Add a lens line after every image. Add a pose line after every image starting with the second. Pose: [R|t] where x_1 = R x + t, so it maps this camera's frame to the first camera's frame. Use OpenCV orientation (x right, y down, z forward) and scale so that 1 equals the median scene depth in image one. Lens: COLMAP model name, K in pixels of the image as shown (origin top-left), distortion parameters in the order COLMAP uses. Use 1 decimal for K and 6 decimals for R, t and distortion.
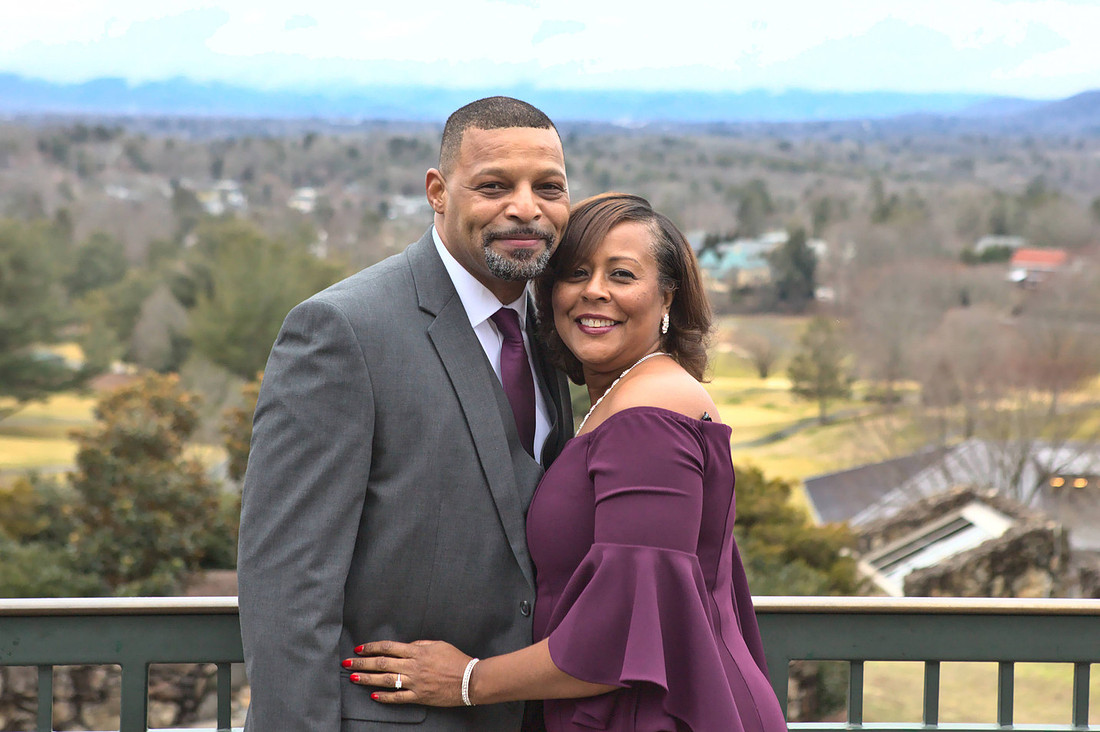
lens RADIAL K [[2458.6, 0, 578.5], [0, 2458.6, 291.2], [0, 0, 1]] dist [0.183595, 0.025152]
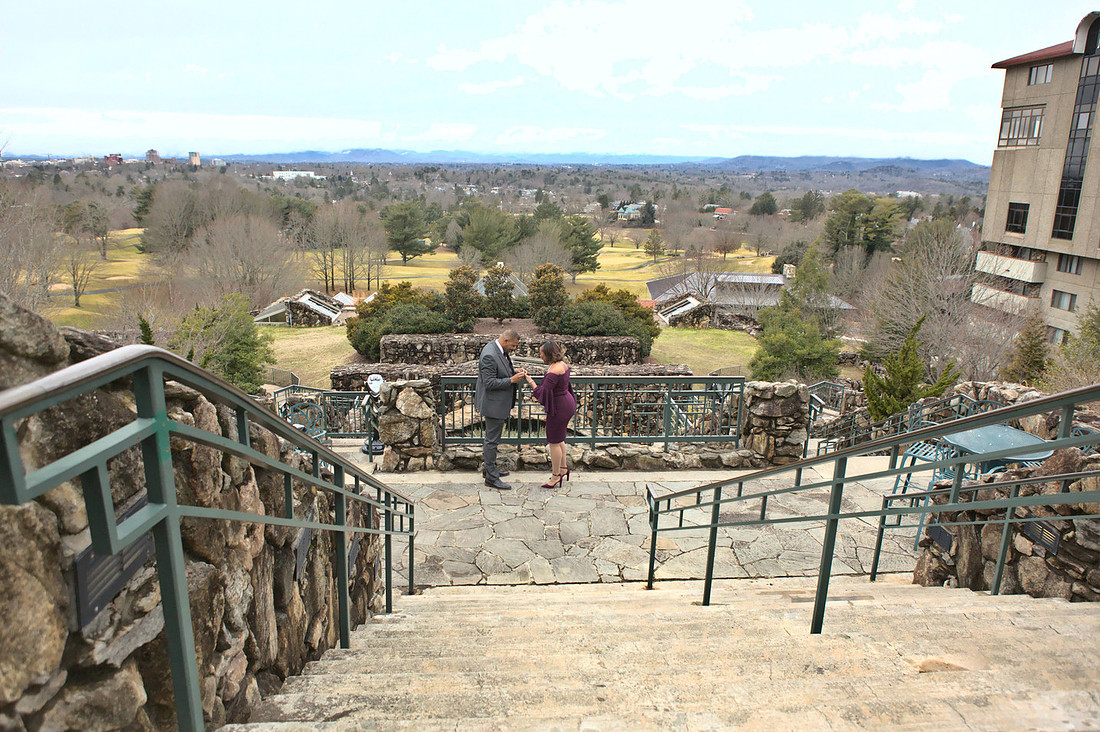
lens RADIAL K [[796.7, 0, 554.2], [0, 796.7, 361.6], [0, 0, 1]] dist [-0.124505, 0.090562]
pose [[0.999430, 0.010421, -0.032108, 0.000780], [-0.004140, 0.981816, 0.189787, -0.014868], [0.033501, -0.189546, 0.981300, -0.055601]]
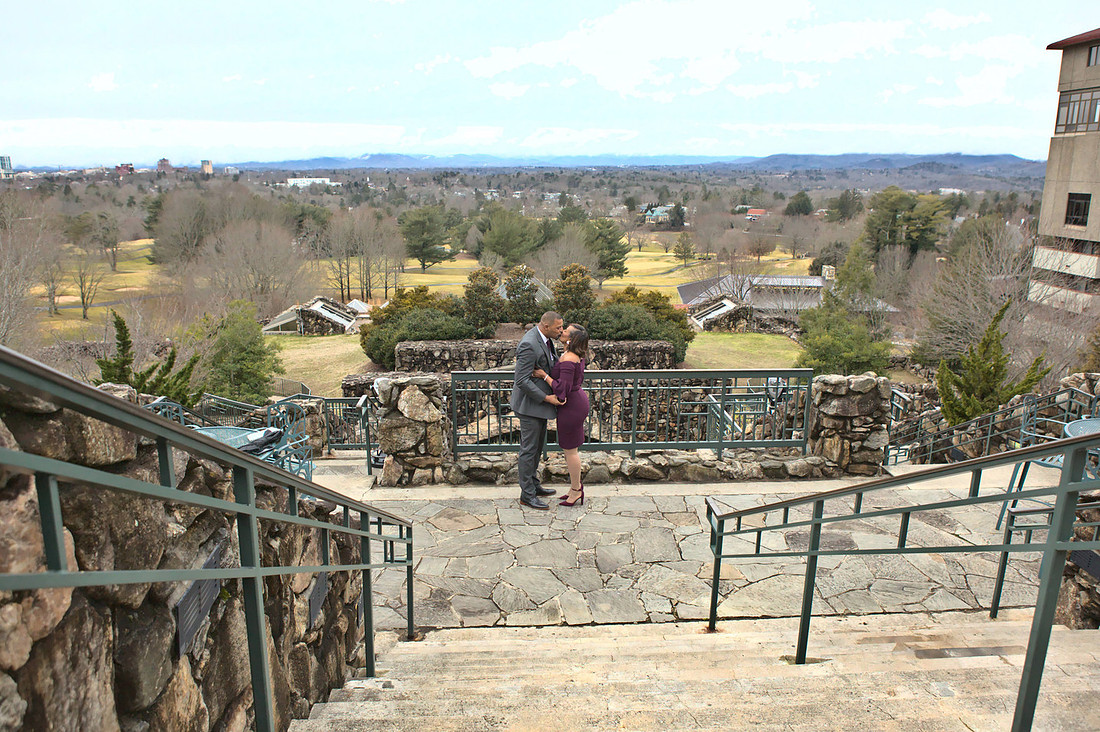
lens RADIAL K [[823.0, 0, 554.0], [0, 823.0, 364.8], [0, 0, 1]] dist [-0.125212, 0.092380]
pose [[0.997942, -0.001334, -0.064102, -0.000145], [0.012802, 0.983799, 0.178819, -0.010558], [0.062824, -0.179272, 0.981792, -0.043908]]
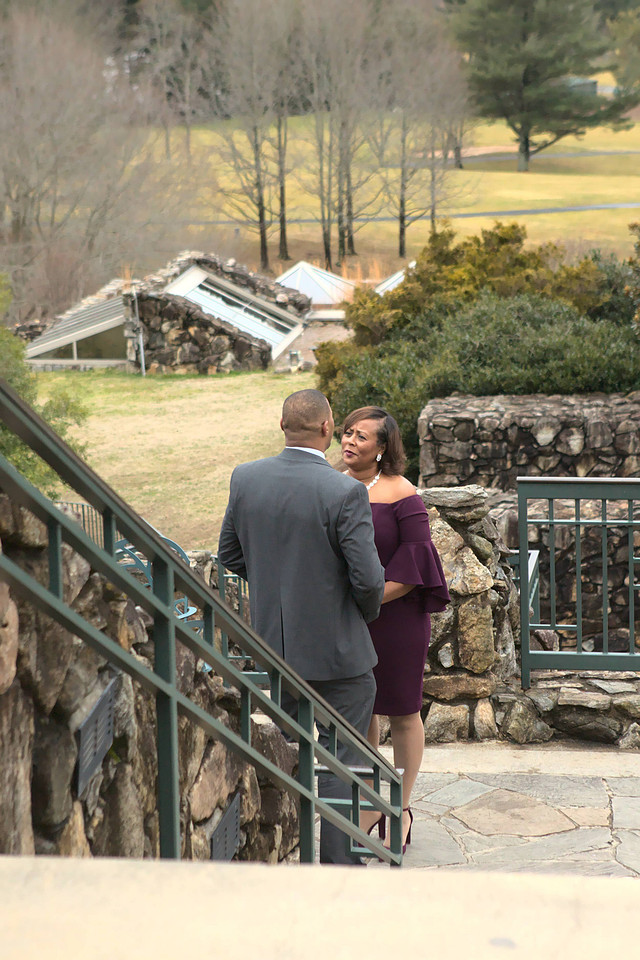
lens RADIAL K [[2828.3, 0, 324.4], [0, 2828.3, 495.7], [0, 0, 1]] dist [0.178927, 1.014827]
pose [[0.956903, 0.017107, -0.289904, 0.011037], [0.037082, 0.982895, 0.180398, -0.016464], [0.288031, -0.183373, 0.939900, -0.078753]]
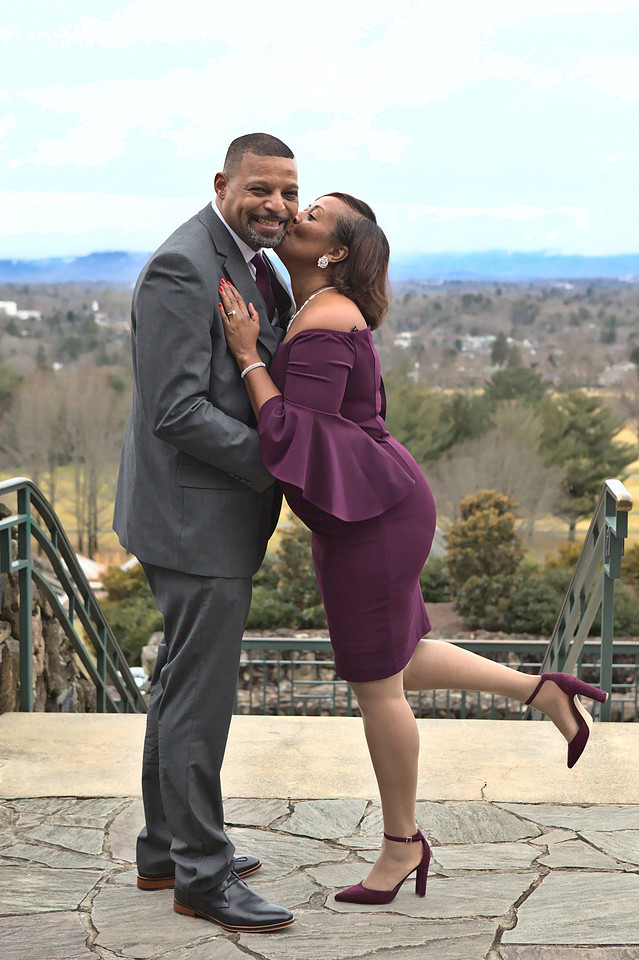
lens RADIAL K [[1844.2, 0, 319.5], [0, 1844.2, 480.0], [0, 0, 1]] dist [0.060306, 0.009843]
pose [[0.987360, -0.001219, -0.158486, 0.014189], [0.010151, 0.998404, 0.055564, -0.016025], [0.158165, -0.056470, 0.985797, -0.106113]]
